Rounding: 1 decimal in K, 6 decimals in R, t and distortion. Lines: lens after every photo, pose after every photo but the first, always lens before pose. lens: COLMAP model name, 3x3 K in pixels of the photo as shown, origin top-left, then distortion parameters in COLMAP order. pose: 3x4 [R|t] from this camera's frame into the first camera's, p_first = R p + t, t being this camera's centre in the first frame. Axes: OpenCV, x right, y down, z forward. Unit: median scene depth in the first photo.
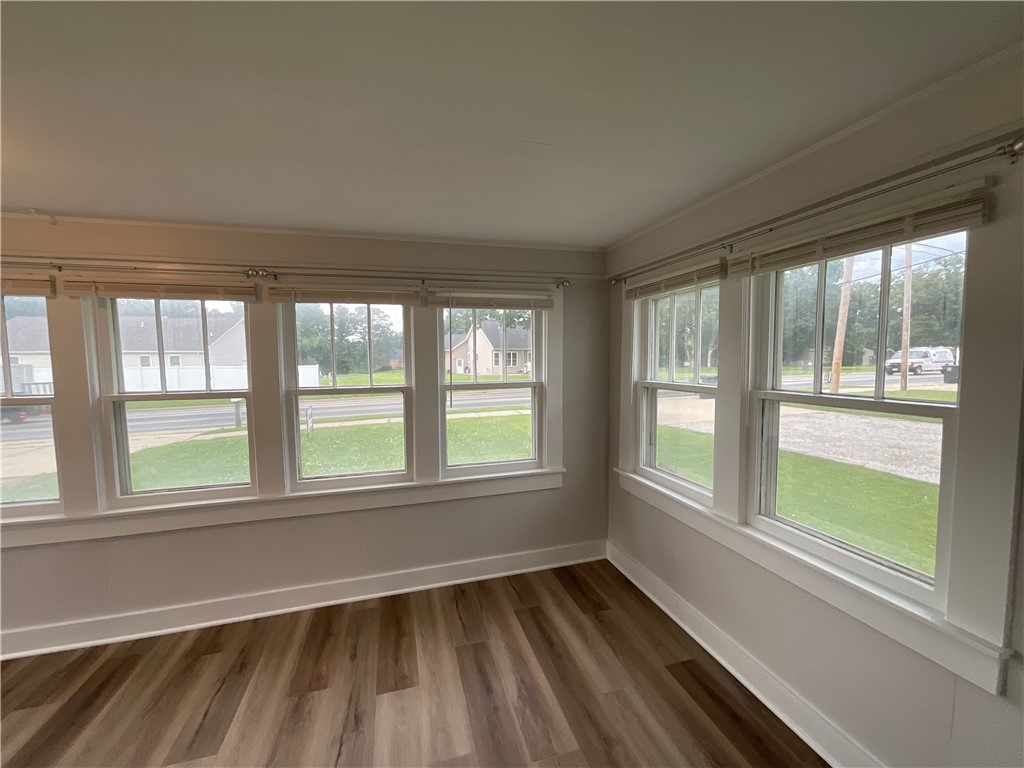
lens RADIAL K [[413.3, 0, 512.7], [0, 413.3, 386.3], [0, 0, 1]] dist [0.001786, -0.001249]
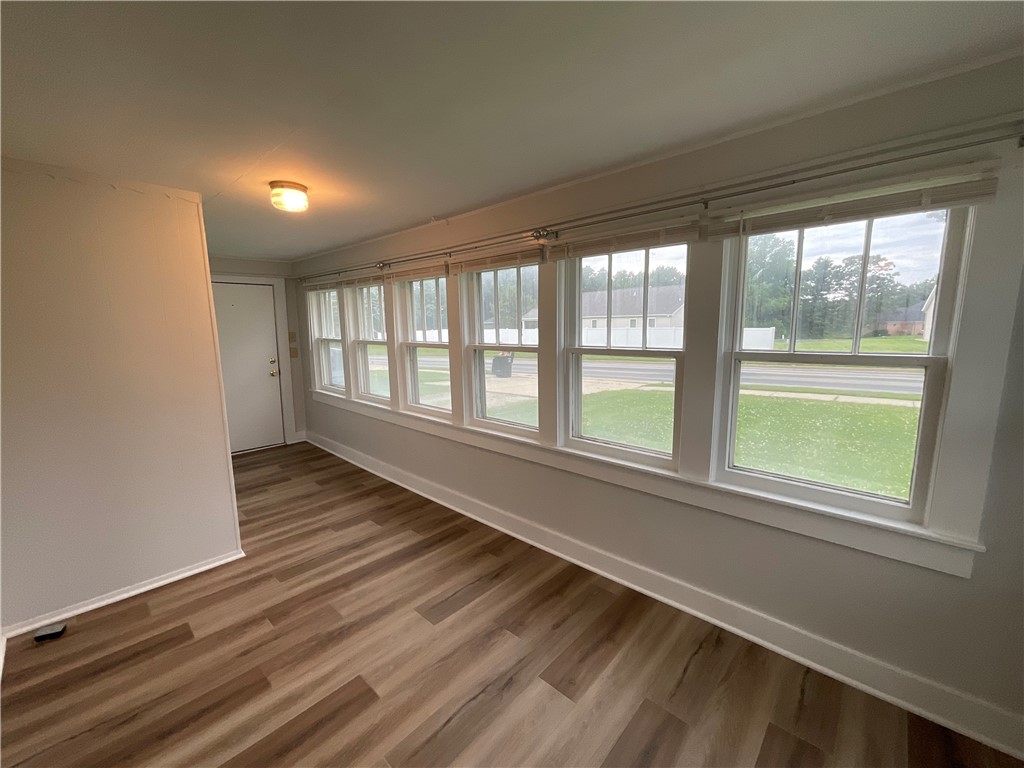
lens RADIAL K [[413.3, 0, 522.5], [0, 413.3, 387.7], [0, 0, 1]] dist [0.001786, -0.001249]
pose [[0.524019, 0.130442, -0.841658, 0.246878], [-0.052275, 0.991265, 0.121083, -0.009988], [0.850101, -0.019452, 0.526261, 0.338609]]
